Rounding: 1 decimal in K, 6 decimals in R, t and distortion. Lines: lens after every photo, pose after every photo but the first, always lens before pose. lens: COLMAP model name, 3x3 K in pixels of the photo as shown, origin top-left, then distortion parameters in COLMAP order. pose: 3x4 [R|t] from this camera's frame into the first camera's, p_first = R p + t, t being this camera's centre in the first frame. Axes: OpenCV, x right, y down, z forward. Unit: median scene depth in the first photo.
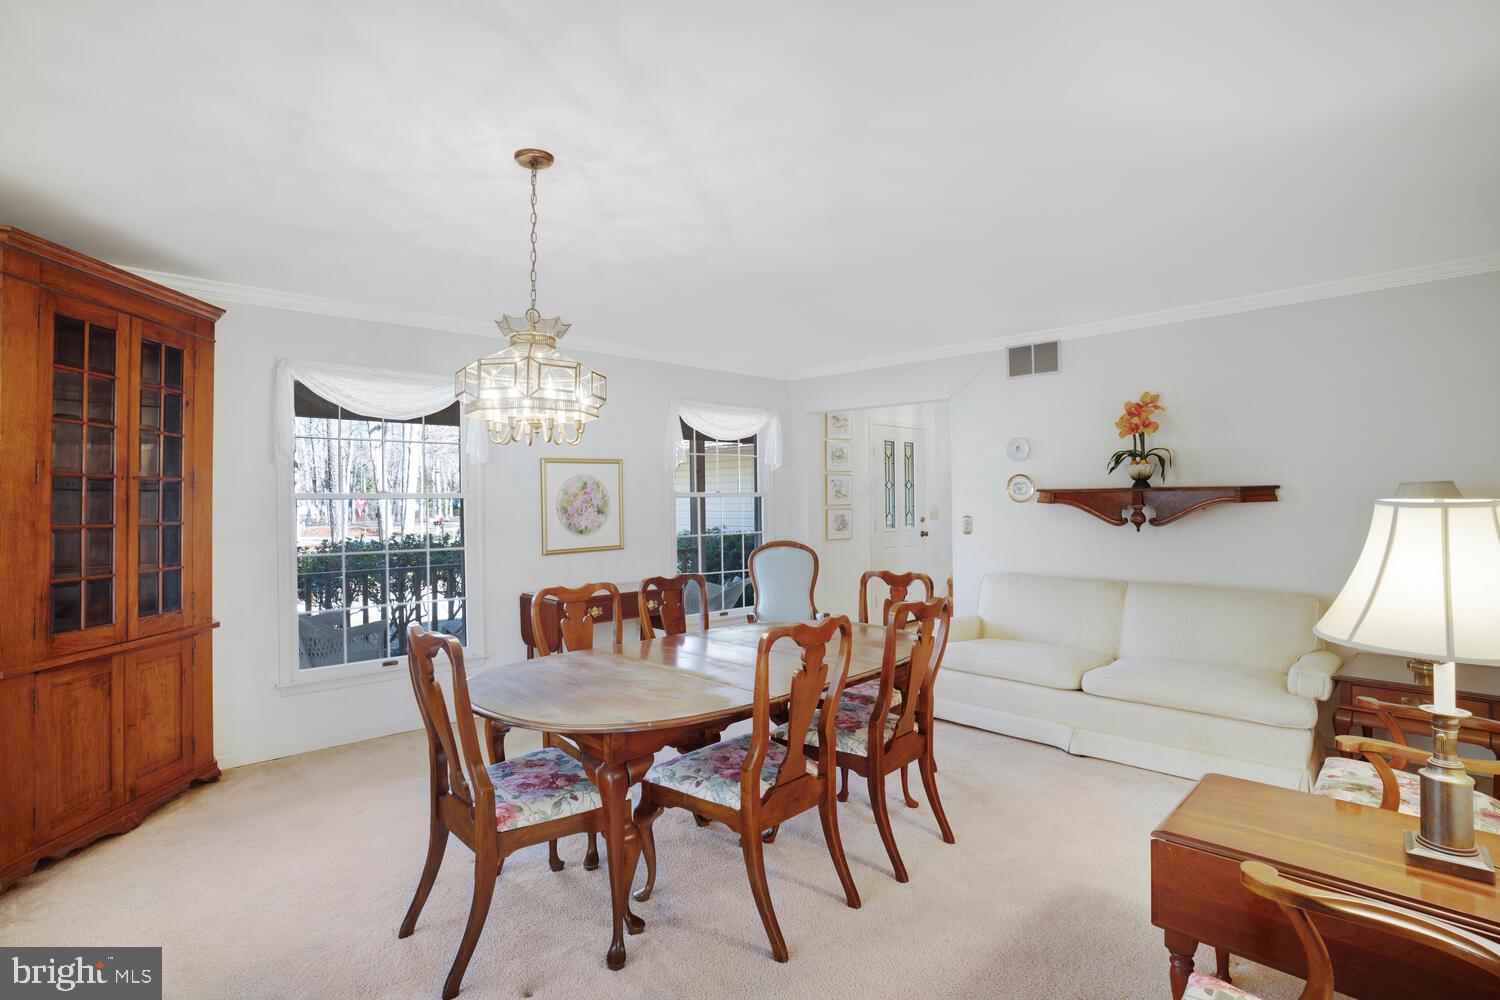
lens RADIAL K [[749.6, 0, 744.4], [0, 749.6, 488.9], [0, 0, 1]] dist [-0.084005, 0.052285]
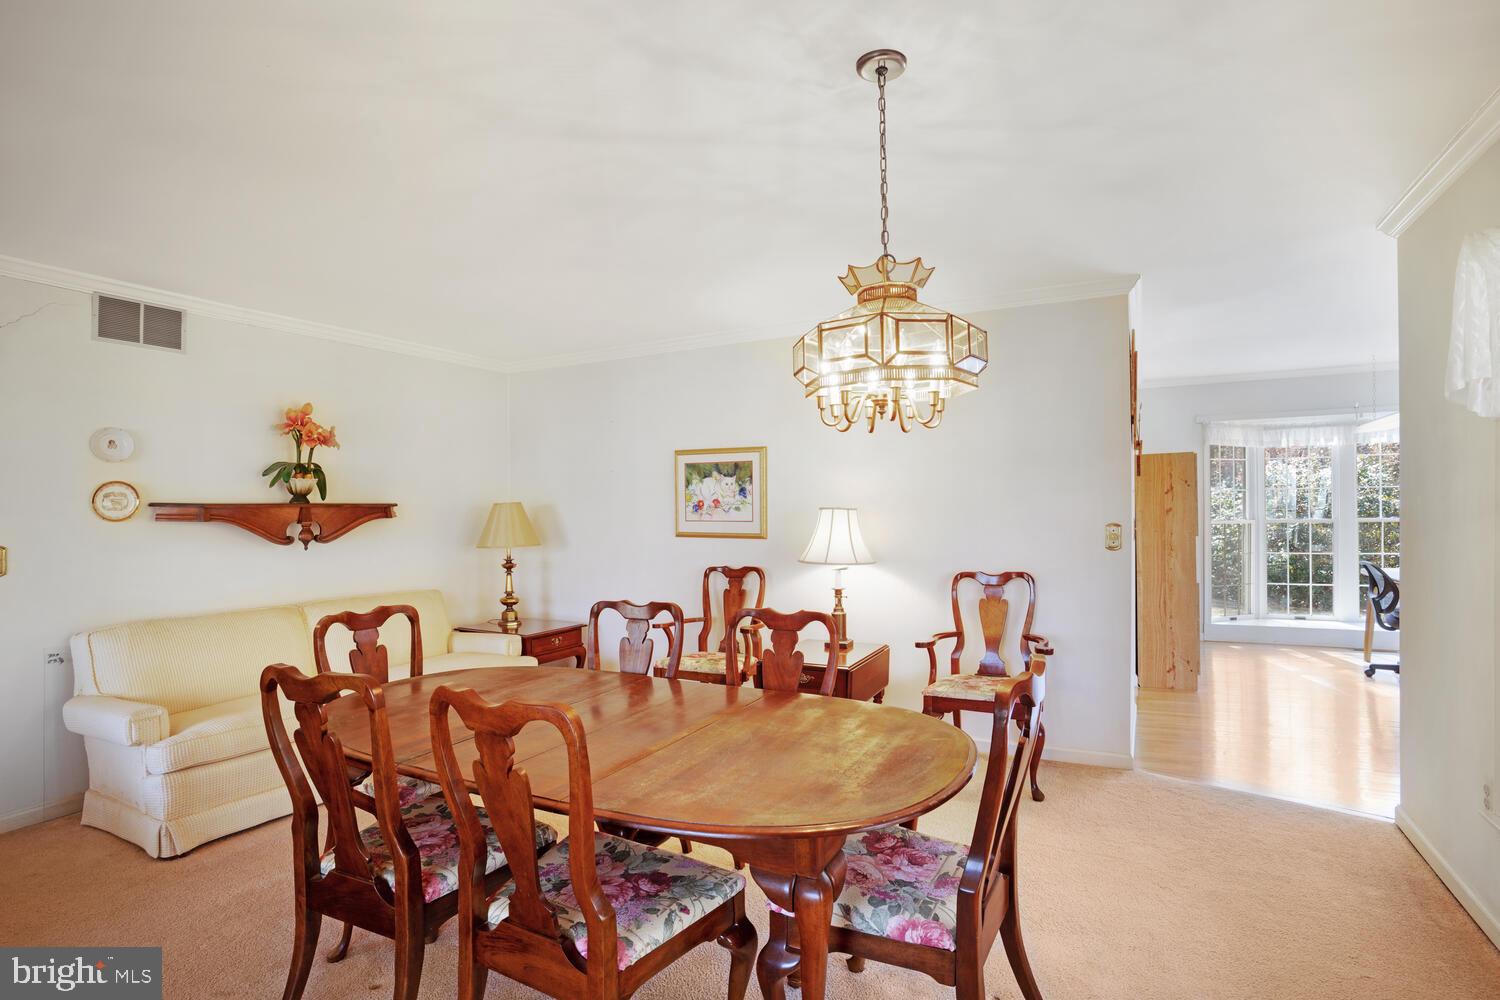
lens RADIAL K [[749.6, 0, 744.4], [0, 749.6, 488.9], [0, 0, 1]] dist [-0.084005, 0.052285]
pose [[-0.293649, 0.043302, 0.954932, -0.524822], [0.004053, 0.999021, -0.044055, 0.023554], [-0.955905, -0.009066, -0.293537, 0.737655]]
